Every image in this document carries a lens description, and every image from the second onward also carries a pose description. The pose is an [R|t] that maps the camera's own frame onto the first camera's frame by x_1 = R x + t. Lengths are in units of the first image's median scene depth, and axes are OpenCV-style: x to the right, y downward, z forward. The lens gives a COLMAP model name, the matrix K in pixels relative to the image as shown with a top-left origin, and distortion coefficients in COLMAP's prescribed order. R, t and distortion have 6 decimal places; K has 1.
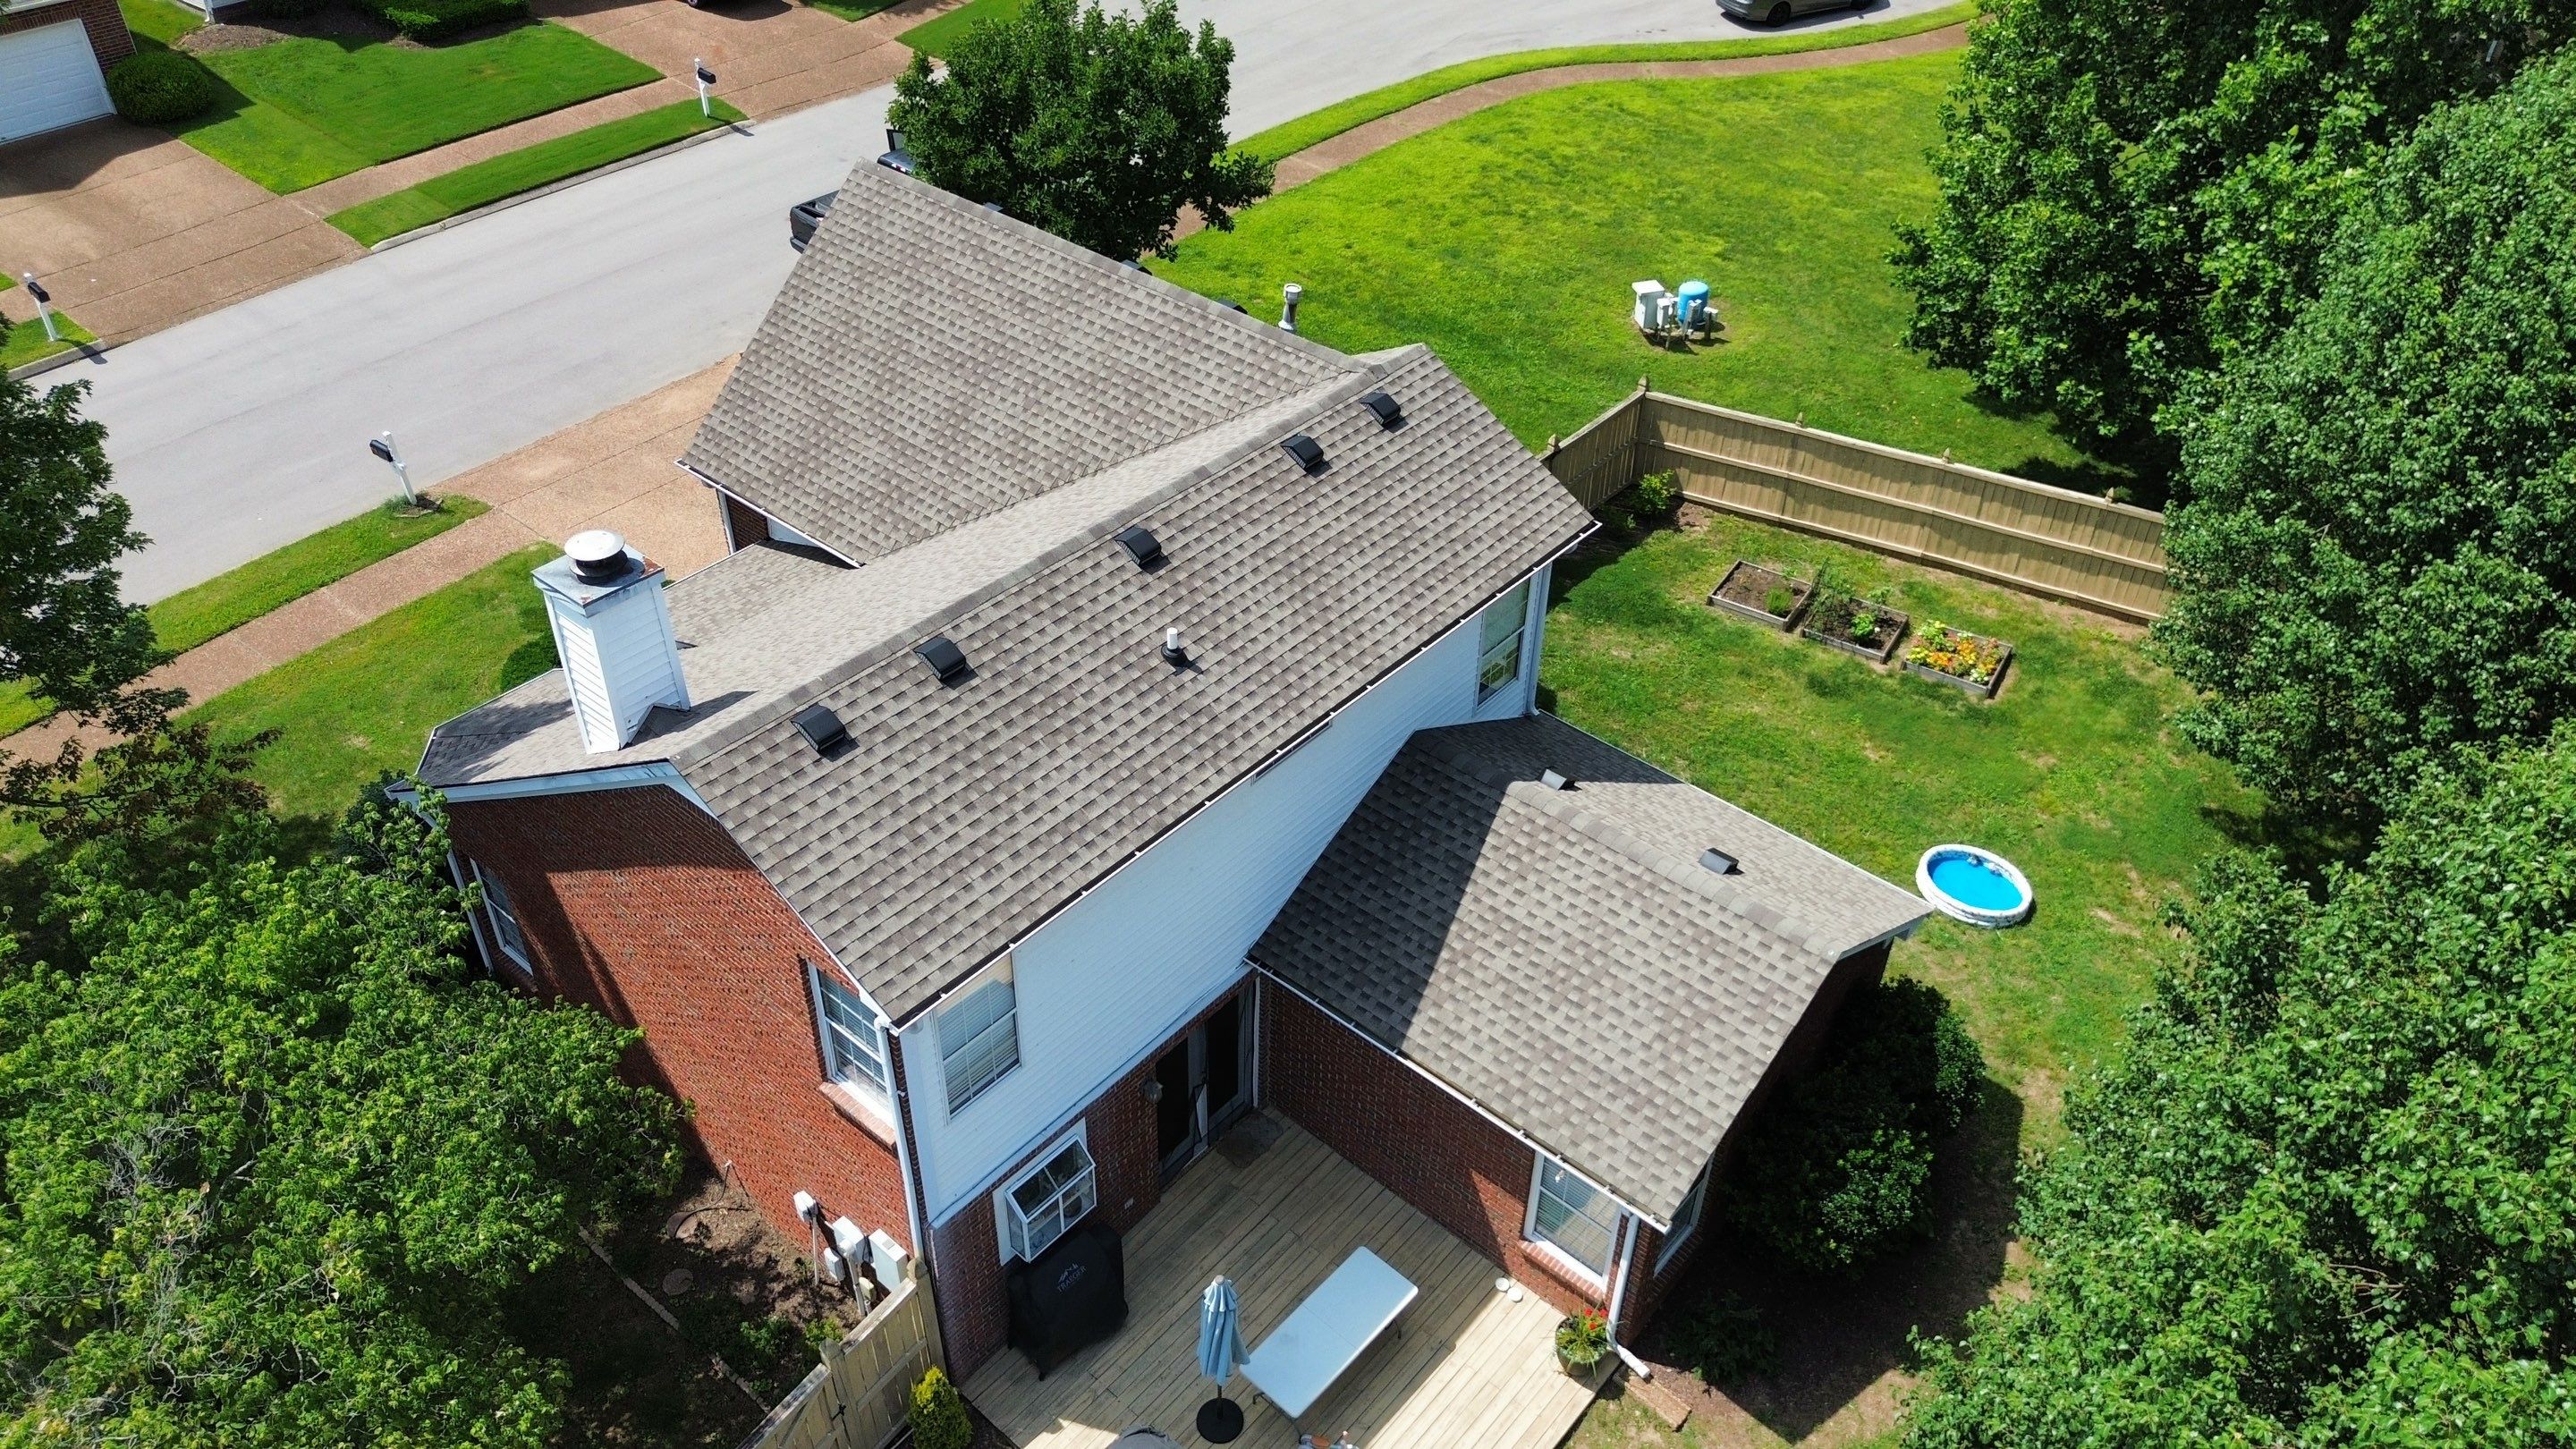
lens RADIAL K [[1817.9, 0, 1291.3], [0, 1817.9, 721.1], [0, 0, 1]] dist [0.053500, -0.057623]
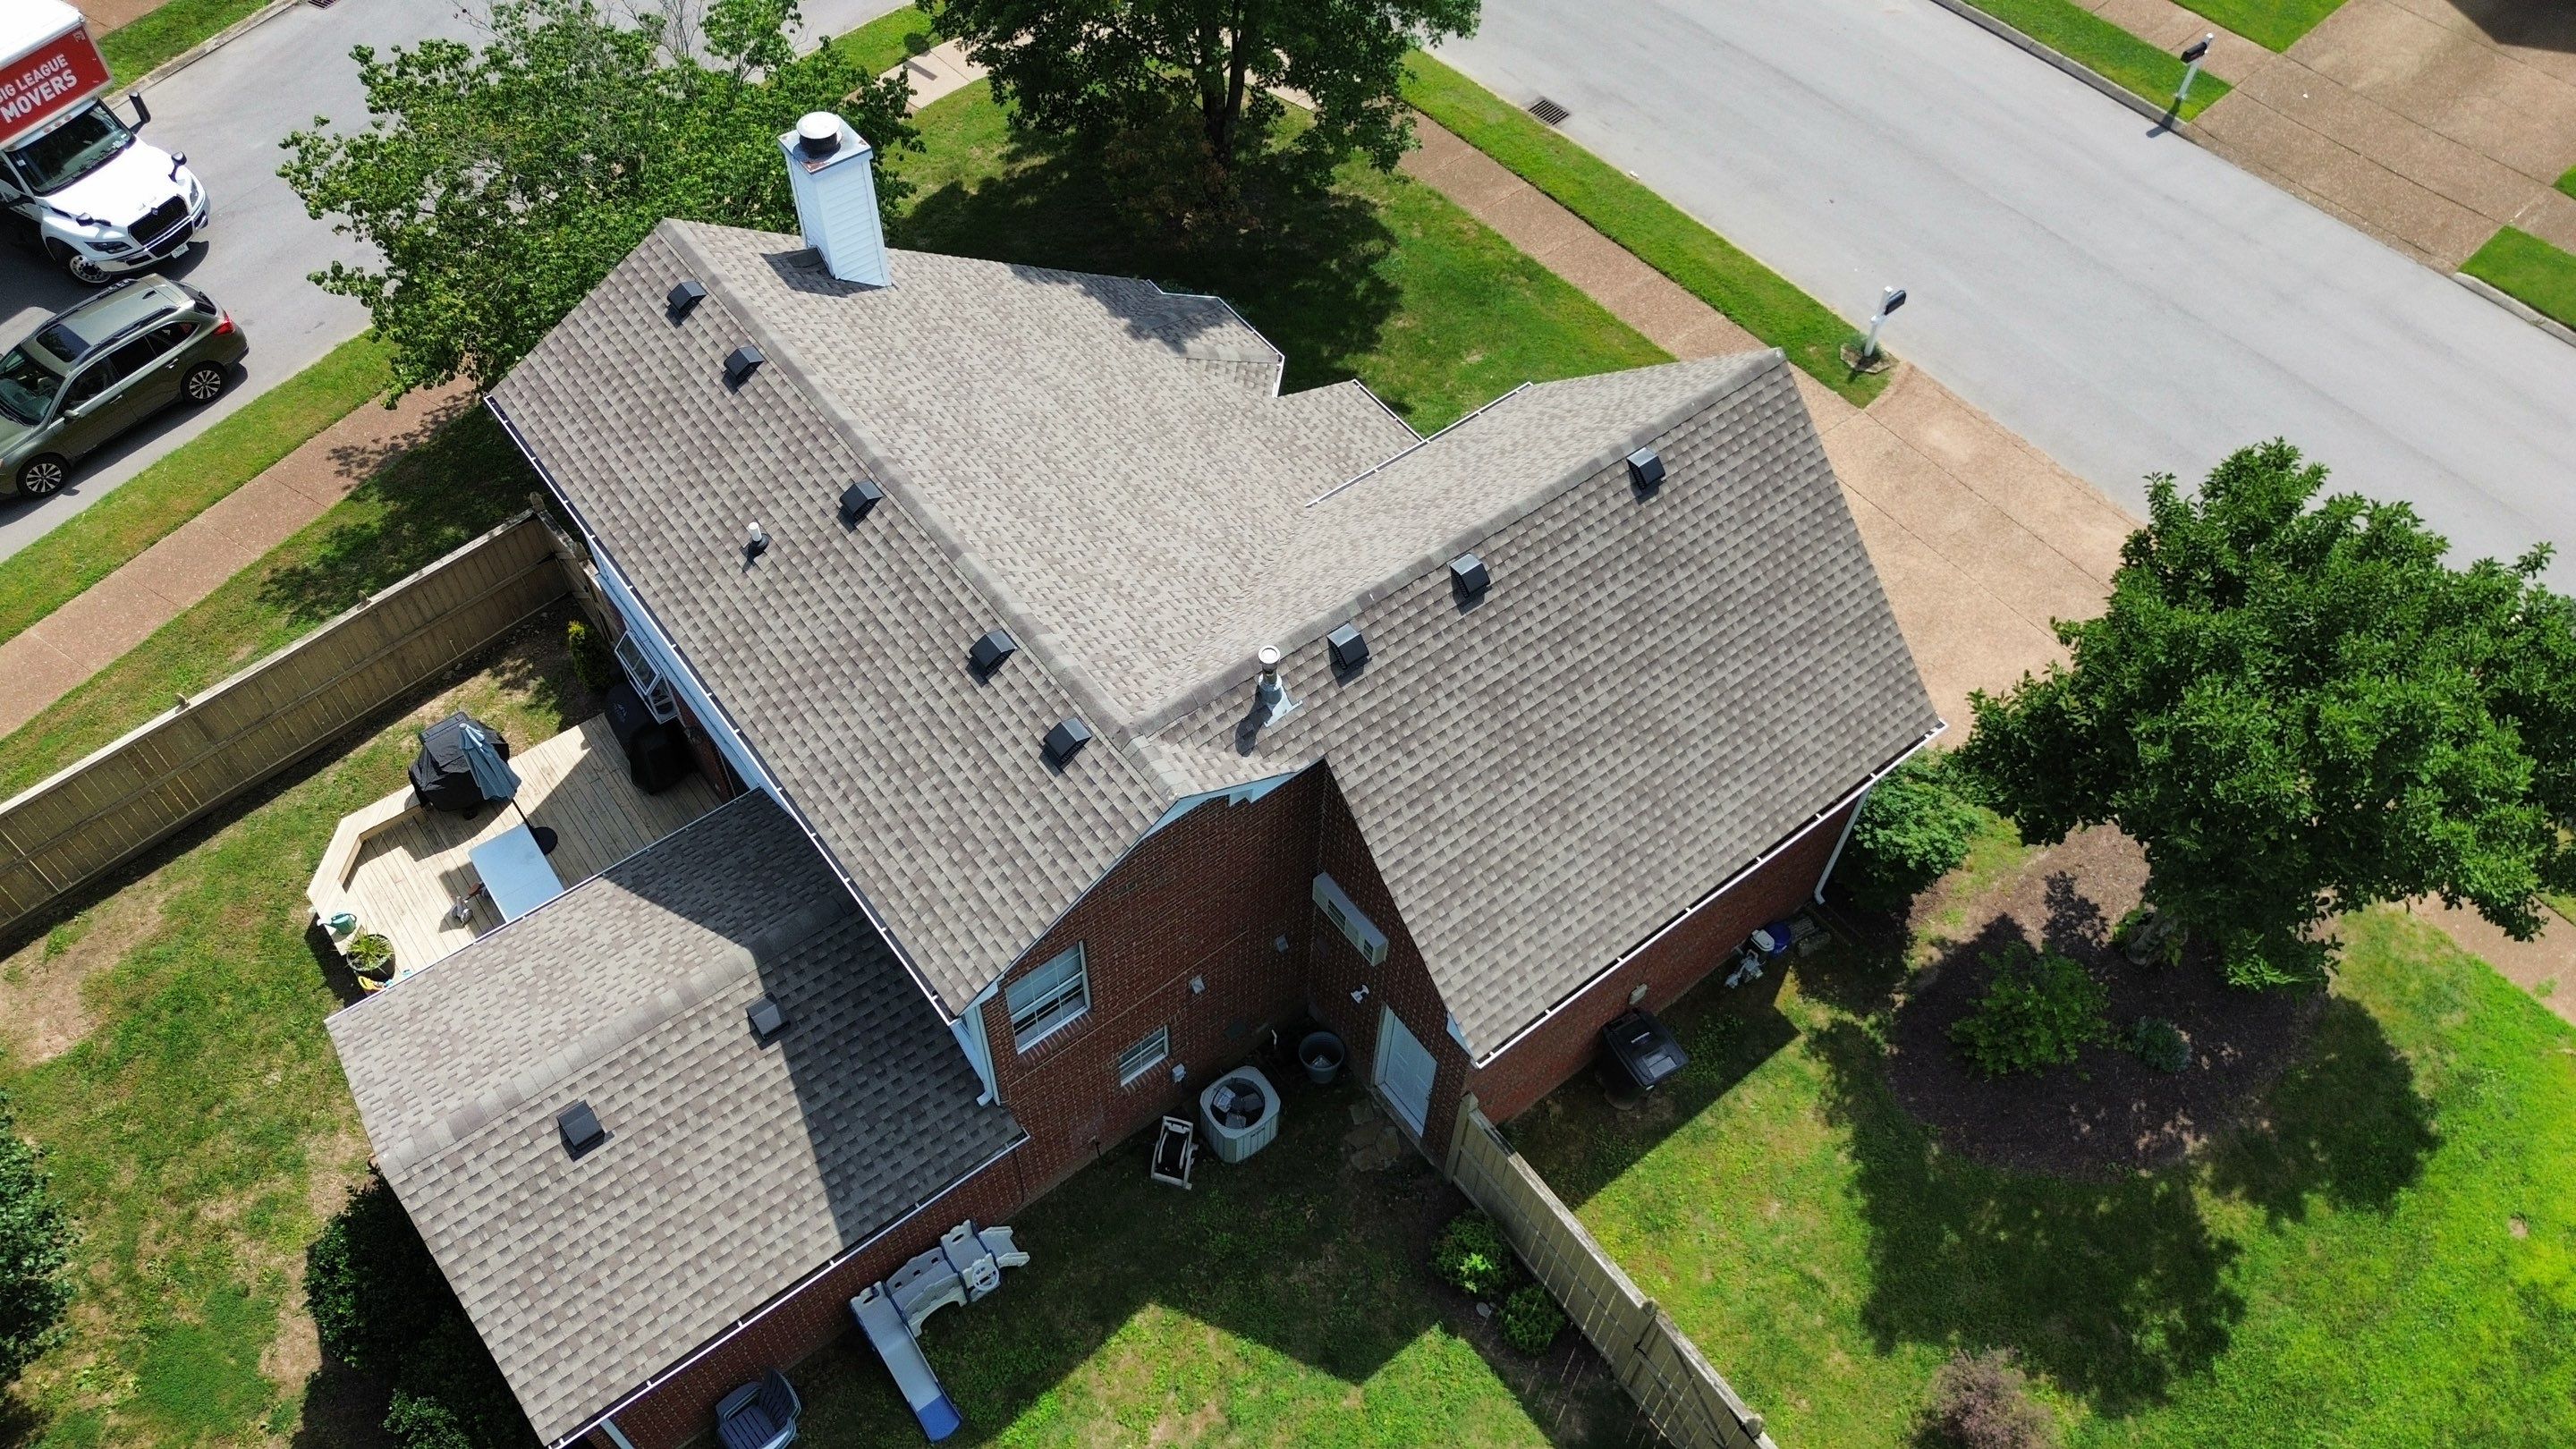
lens RADIAL K [[1817.9, 0, 1291.3], [0, 1817.9, 721.1], [0, 0, 1]] dist [0.053500, -0.057623]
pose [[-0.197719, 0.768491, -0.608546, 0.604493], [-0.635342, 0.372290, 0.676565, -0.916742], [0.746490, 0.520405, 0.414646, 0.809199]]
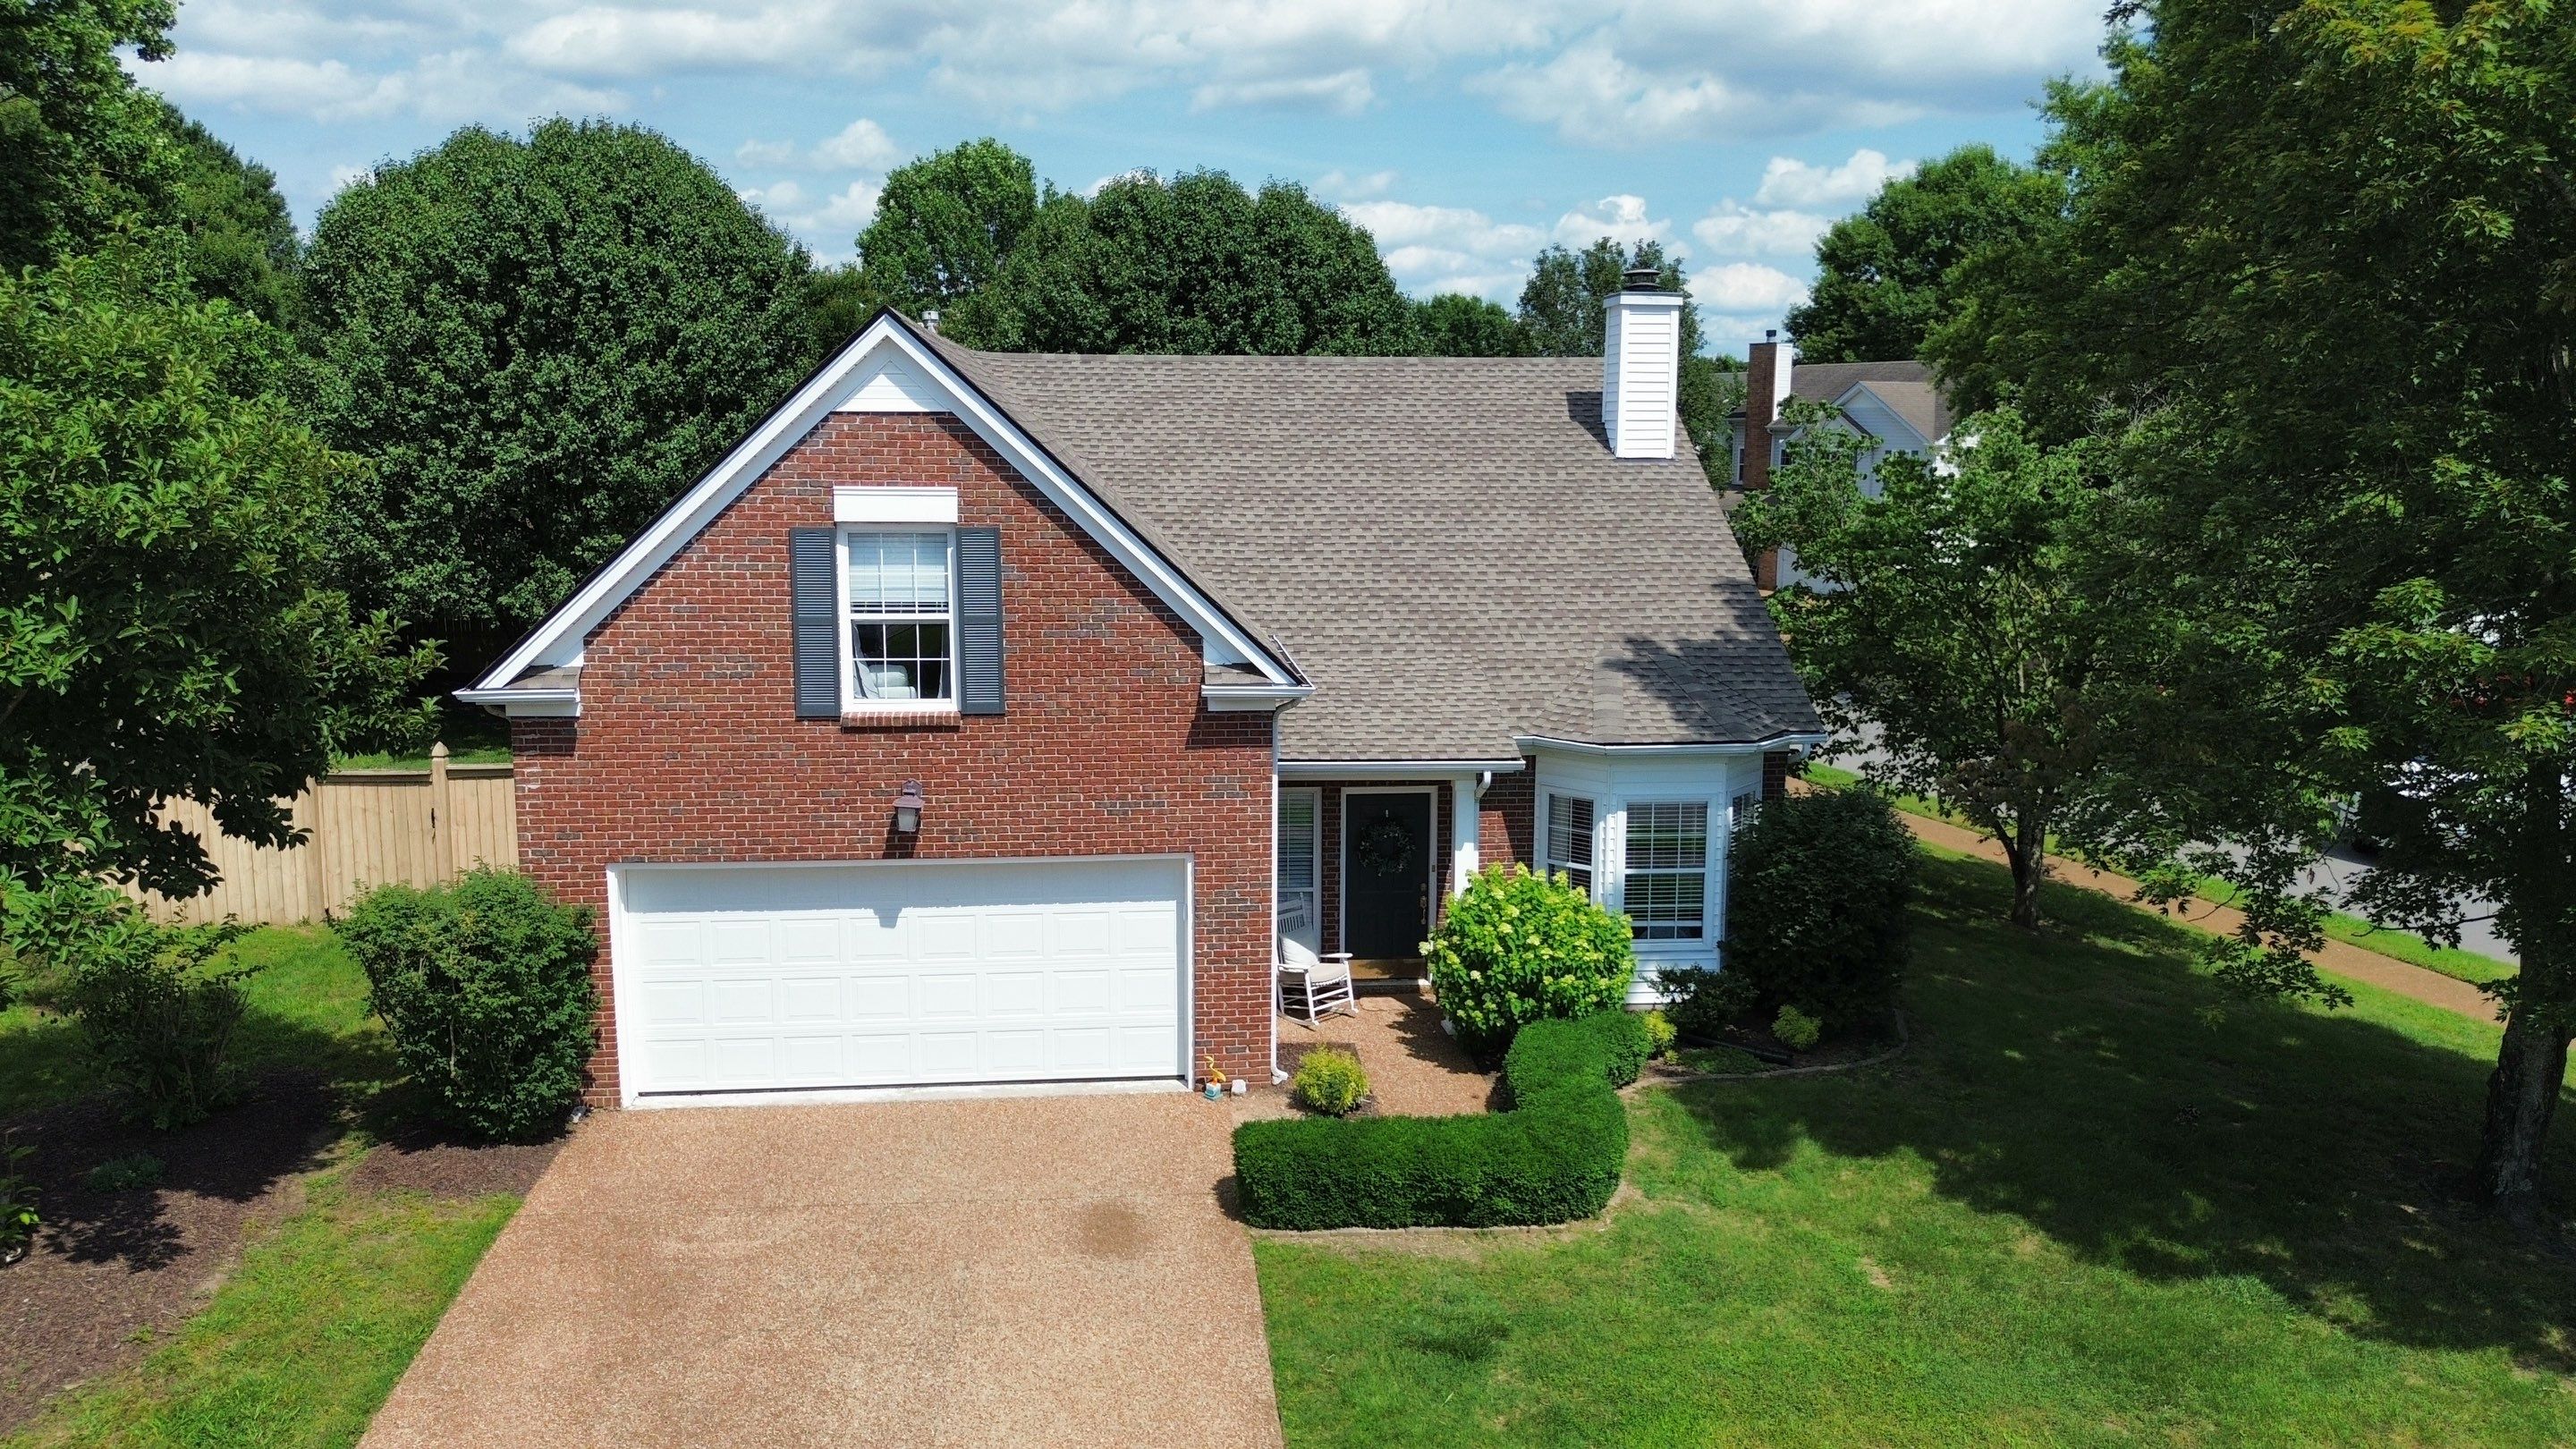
lens RADIAL K [[1835.3, 0, 1301.5], [0, 1835.3, 717.3], [0, 0, 1]] dist [0.084512, -0.101834]
pose [[-0.726994, -0.138530, 0.672525, -1.068552], [0.410210, 0.697822, 0.587174, -0.718438], [-0.550644, 0.702748, -0.450486, 1.801753]]
